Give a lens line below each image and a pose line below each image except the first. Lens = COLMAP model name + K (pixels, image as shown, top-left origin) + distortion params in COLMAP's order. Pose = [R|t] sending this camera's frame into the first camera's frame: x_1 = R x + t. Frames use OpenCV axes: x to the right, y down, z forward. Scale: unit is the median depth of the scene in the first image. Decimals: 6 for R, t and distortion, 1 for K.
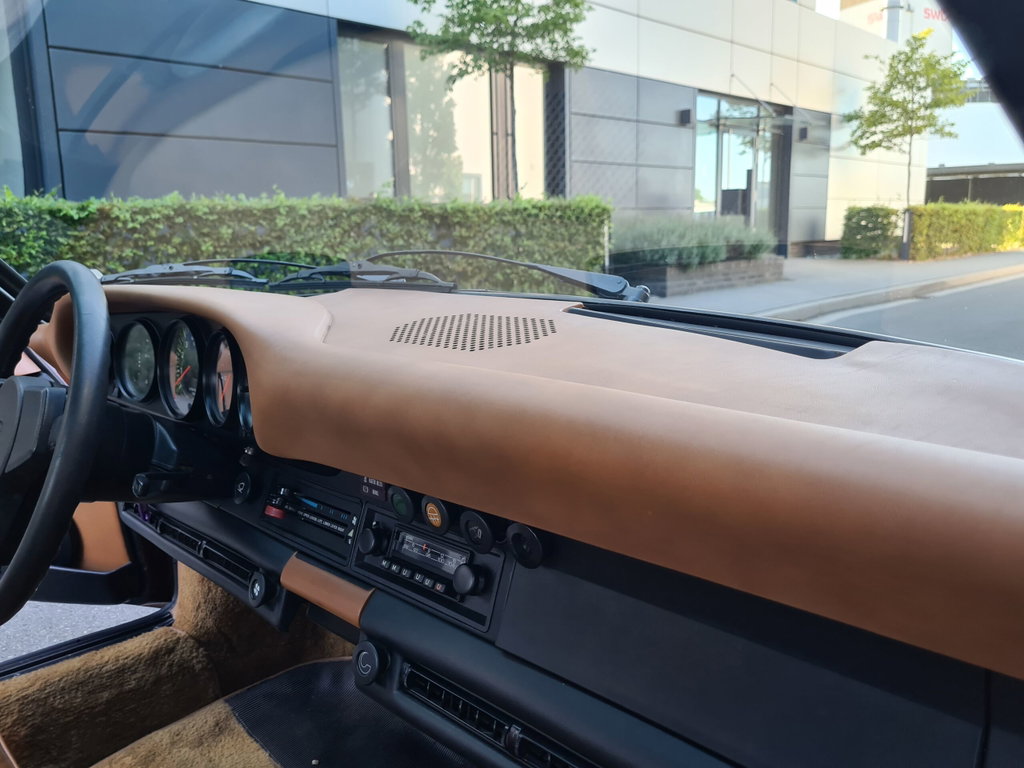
lens RADIAL K [[792.6, 0, 527.4], [0, 792.6, 380.7], [0, 0, 1]] dist [0.044151, -0.046074]
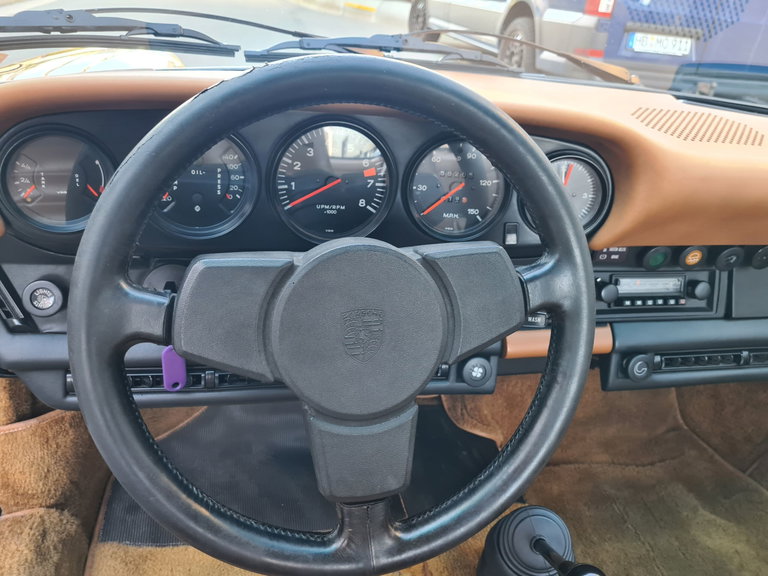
lens RADIAL K [[581.3, 0, 385.9], [0, 581.3, 284.6], [0, 0, 1]] dist [0.046530, -0.039749]
pose [[0.546753, -0.312474, 0.776802, -1.176740], [0.037701, 0.935999, 0.349977, -0.171473], [-0.836445, -0.162065, 0.523541, 0.808949]]
